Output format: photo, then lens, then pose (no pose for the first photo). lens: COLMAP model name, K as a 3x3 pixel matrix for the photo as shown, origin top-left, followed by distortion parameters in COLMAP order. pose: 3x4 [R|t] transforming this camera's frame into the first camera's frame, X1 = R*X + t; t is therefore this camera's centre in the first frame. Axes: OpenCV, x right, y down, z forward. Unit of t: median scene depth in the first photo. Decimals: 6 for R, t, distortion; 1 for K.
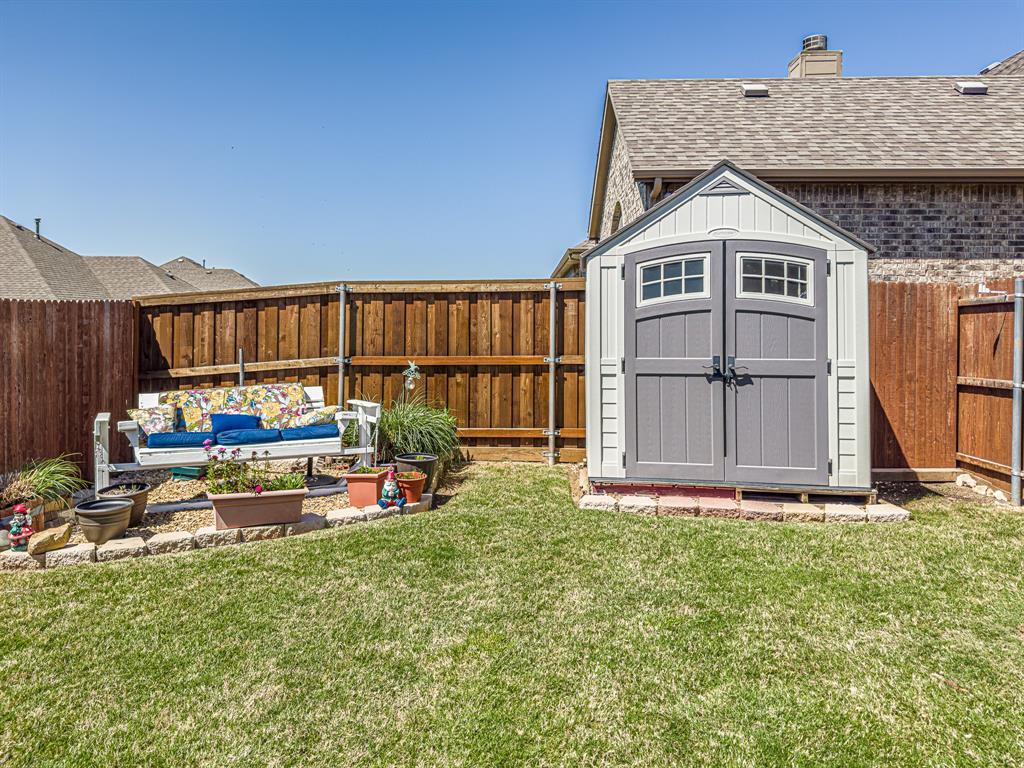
lens RADIAL K [[724.9, 0, 486.6], [0, 724.9, 383.7], [0, 0, 1]] dist [0.068528, -0.127259]
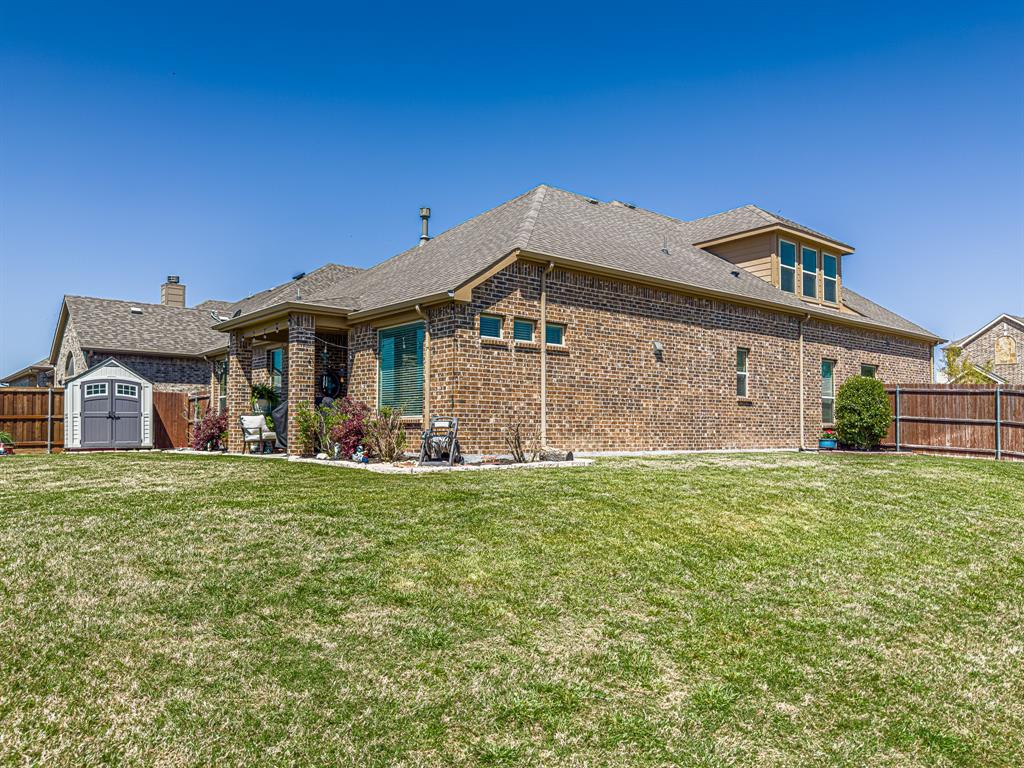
lens RADIAL K [[724.9, 0, 486.6], [0, 724.9, 383.7], [0, 0, 1]] dist [0.068528, -0.127259]
pose [[0.746381, 0.035646, 0.664564, -0.621301], [0.059953, 0.990903, -0.120485, 0.332349], [-0.662813, 0.129770, 0.737454, -2.588283]]
